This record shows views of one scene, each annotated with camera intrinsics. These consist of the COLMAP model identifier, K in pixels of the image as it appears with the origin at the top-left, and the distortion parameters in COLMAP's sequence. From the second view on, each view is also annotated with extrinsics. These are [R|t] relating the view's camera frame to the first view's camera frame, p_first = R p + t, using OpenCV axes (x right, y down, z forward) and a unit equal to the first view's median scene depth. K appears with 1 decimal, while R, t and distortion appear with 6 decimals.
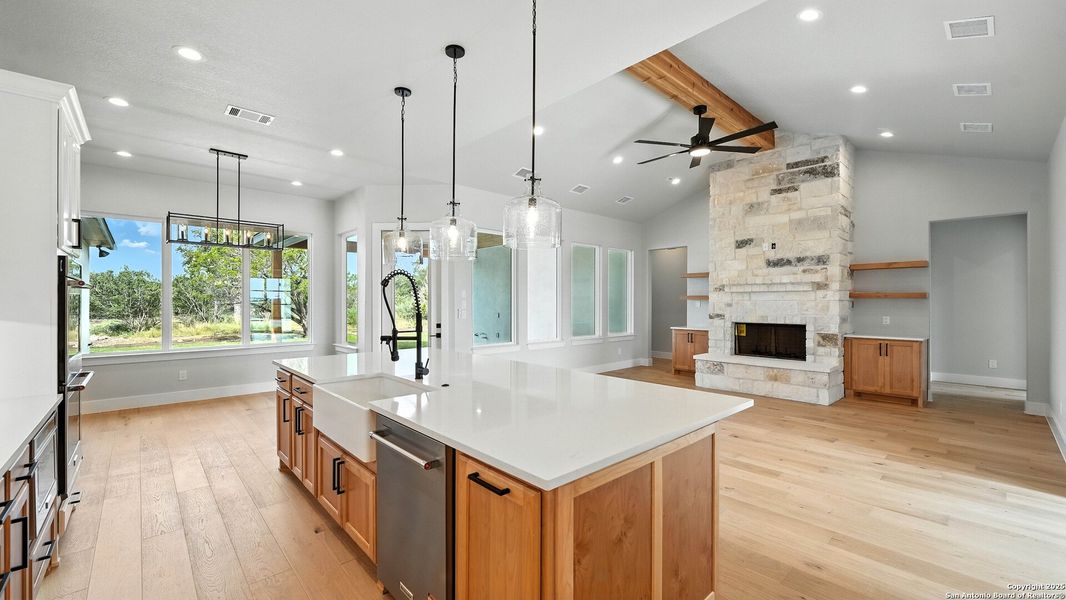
lens RADIAL K [[428.8, 0, 529.1], [0, 428.8, 300.9], [0, 0, 1]] dist [-0.002301, 0.000459]
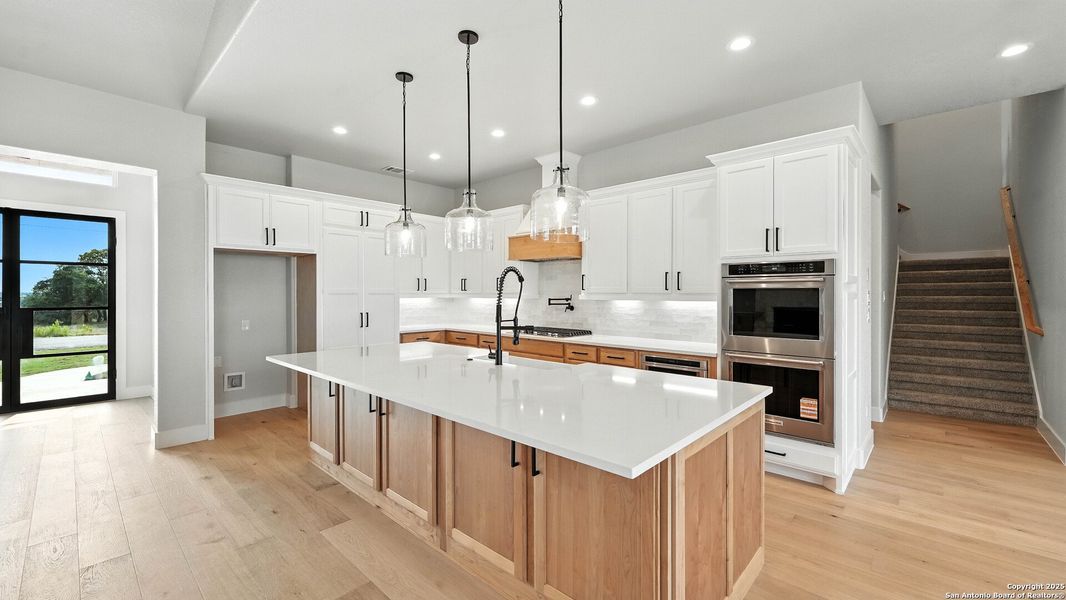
lens RADIAL K [[428.8, 0, 527.9], [0, 428.8, 296.5], [0, 0, 1]] dist [-0.002301, 0.000459]
pose [[-0.996899, 0.000686, -0.078688, -0.099591], [0.000080, 0.999970, 0.007702, -0.000486], [0.078691, 0.007672, -0.996870, 0.872475]]
